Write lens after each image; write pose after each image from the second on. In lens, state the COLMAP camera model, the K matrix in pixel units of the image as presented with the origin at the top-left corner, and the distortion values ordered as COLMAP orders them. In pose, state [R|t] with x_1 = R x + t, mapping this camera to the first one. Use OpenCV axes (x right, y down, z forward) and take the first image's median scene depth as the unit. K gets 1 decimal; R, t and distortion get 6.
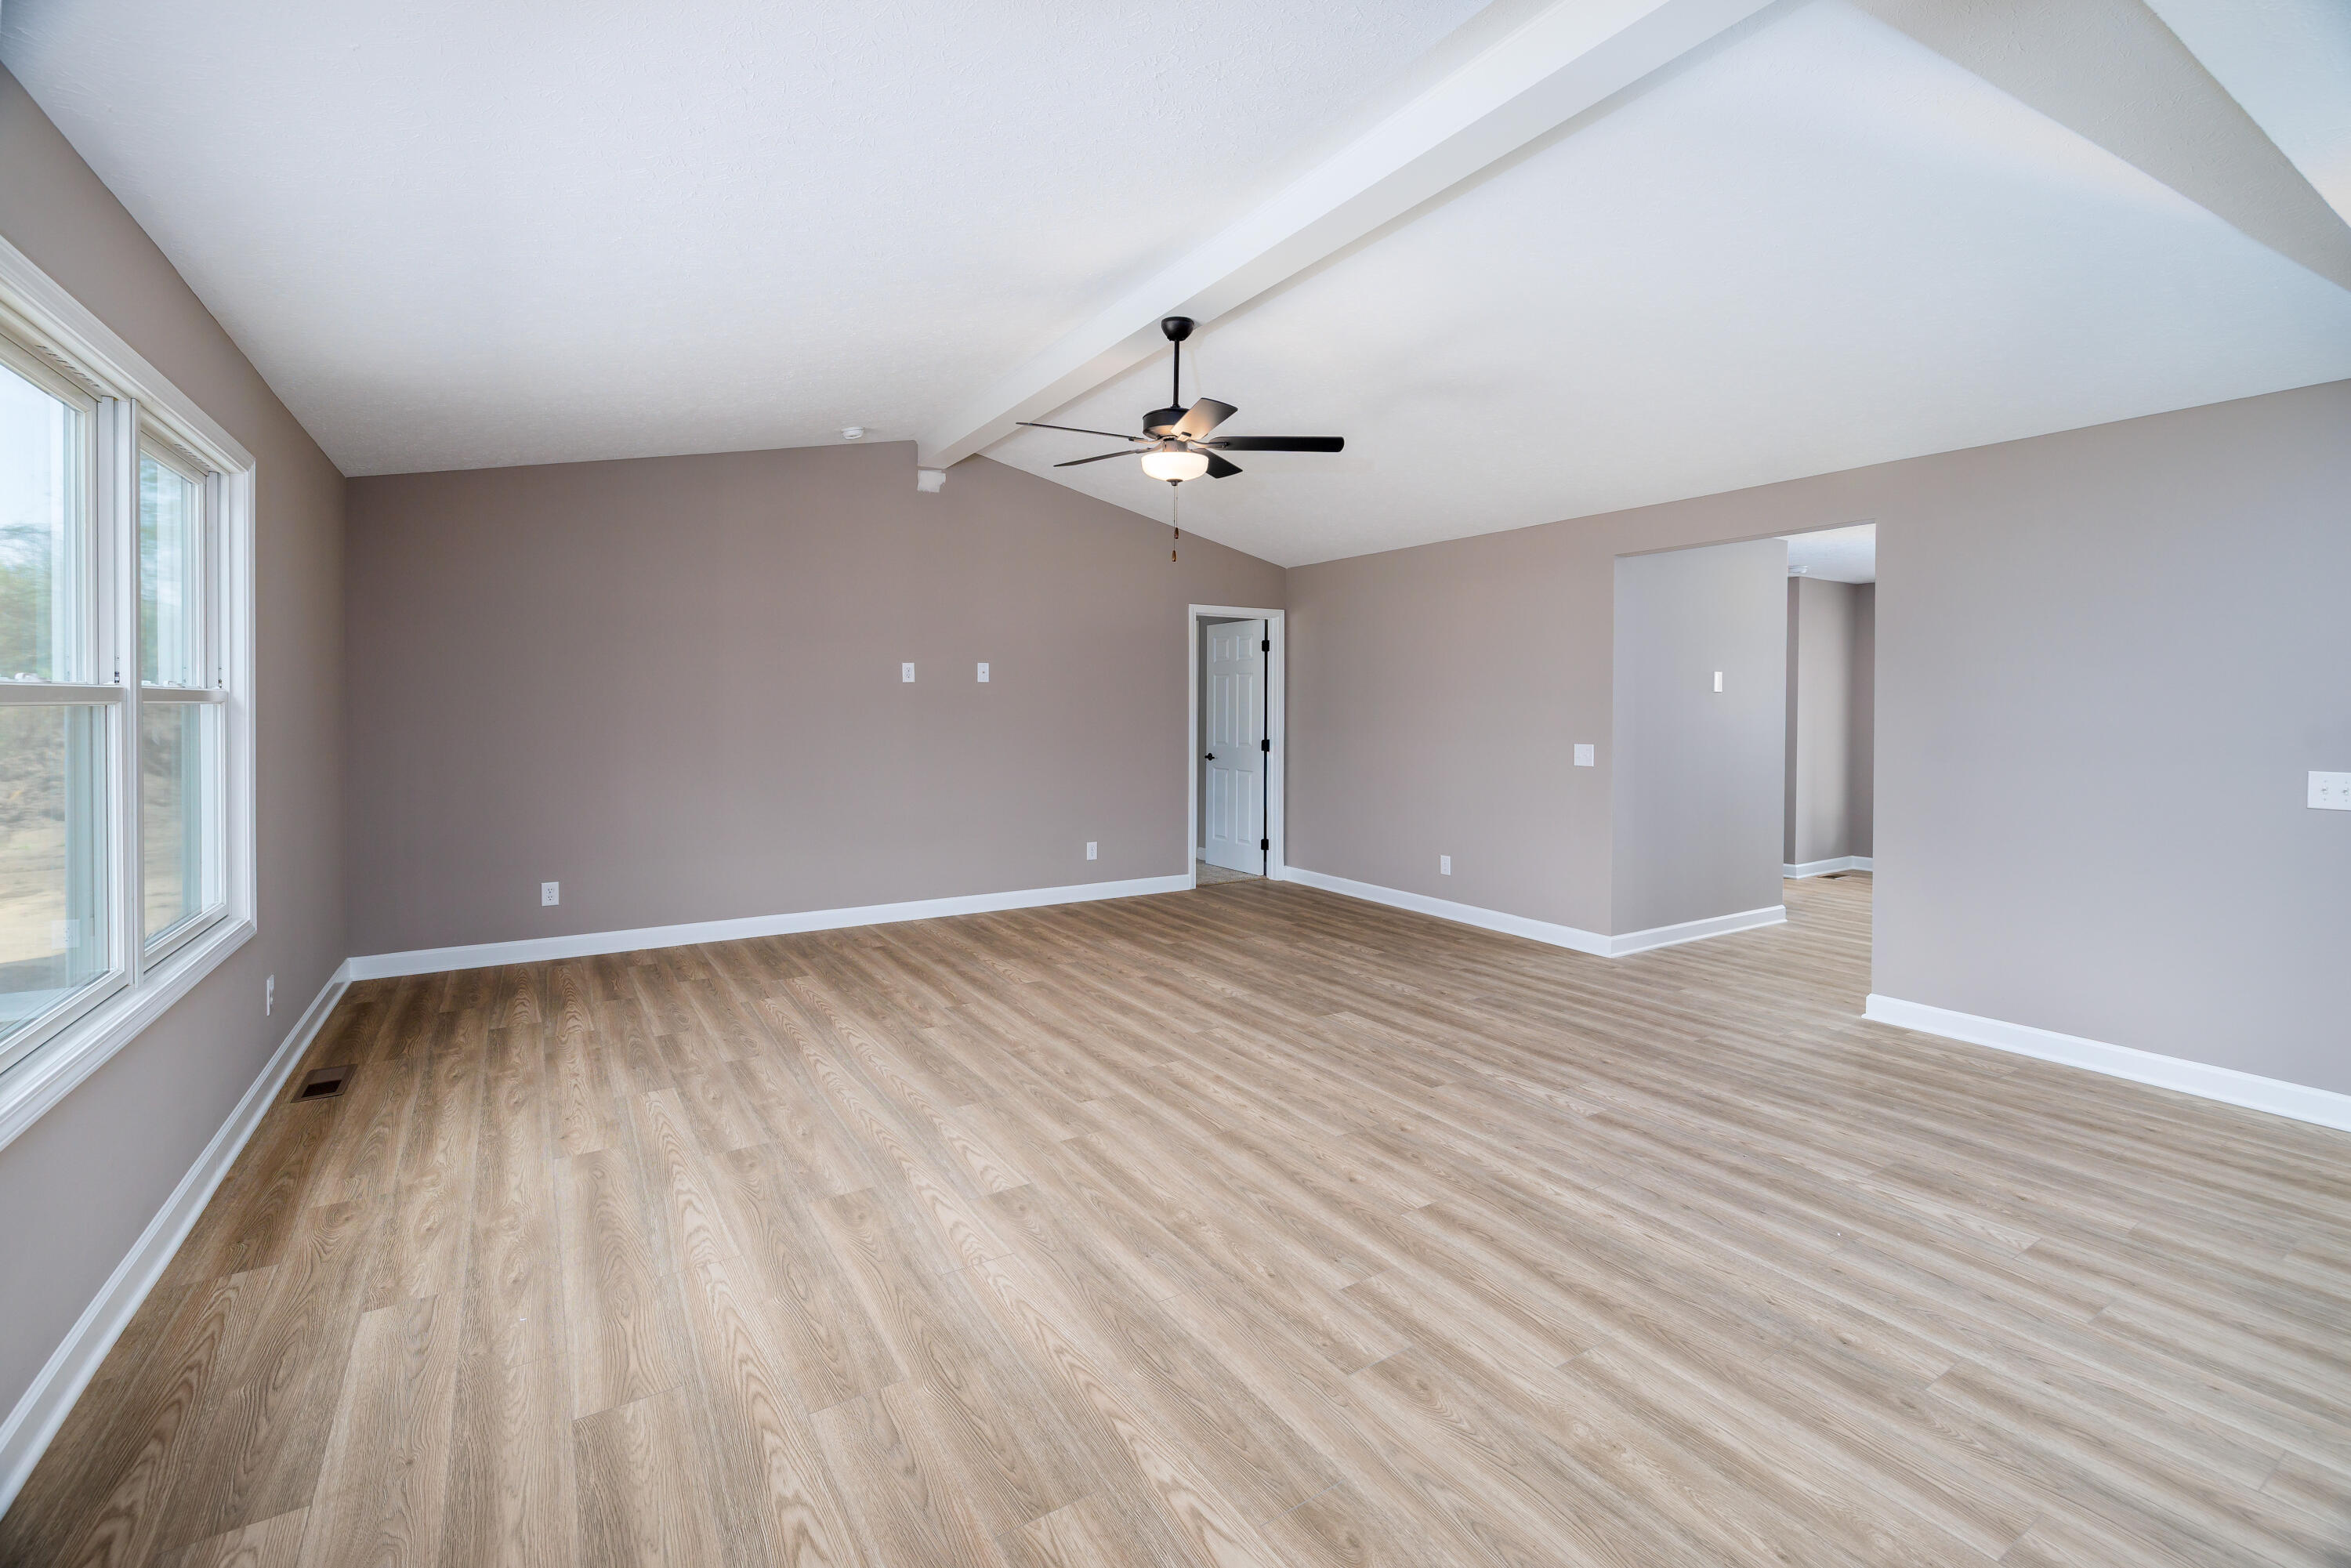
lens RADIAL K [[1005.4, 0, 1155.9], [0, 1005.4, 690.2], [0, 0, 1]] dist [0.002874, -0.000409]
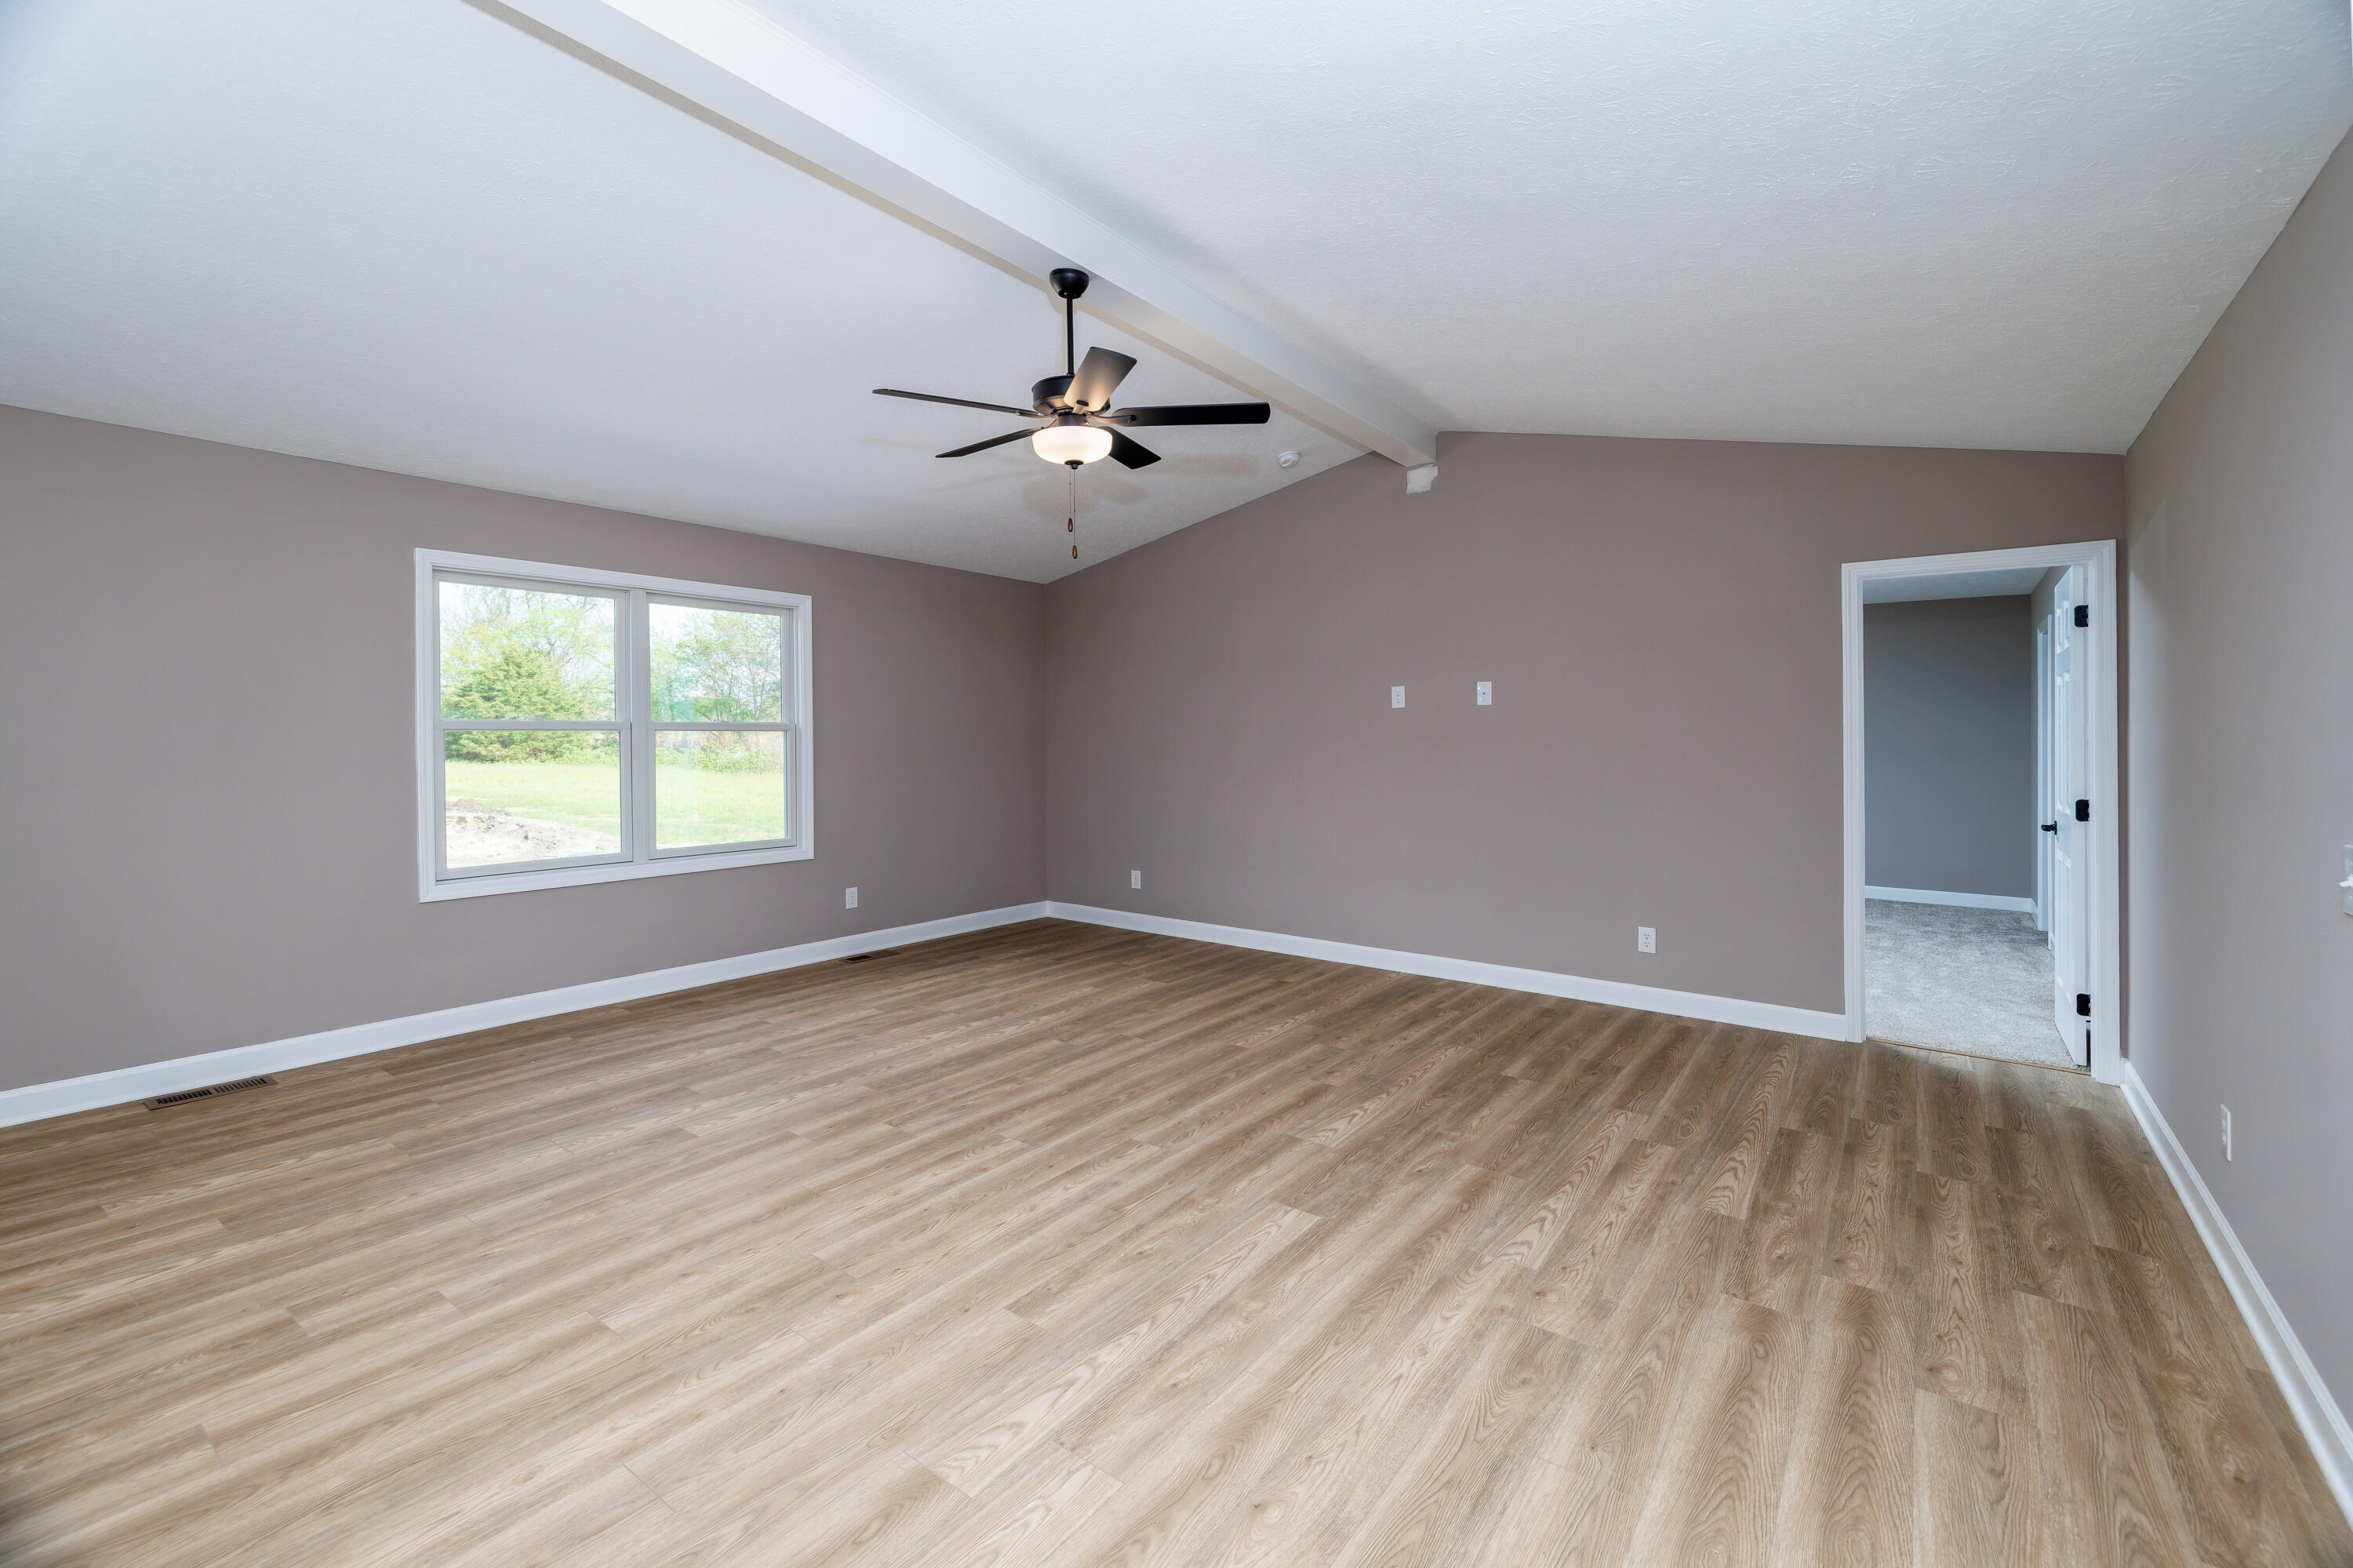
lens RADIAL K [[1042.4, 0, 1249.5], [0, 1042.4, 691.0], [0, 0, 1]] dist [0.007342, -0.000563]
pose [[0.361577, -0.043124, -0.931344, 0.993694], [0.010922, 0.999057, -0.042019, 0.026487], [0.932278, 0.005021, 0.361707, 0.913972]]
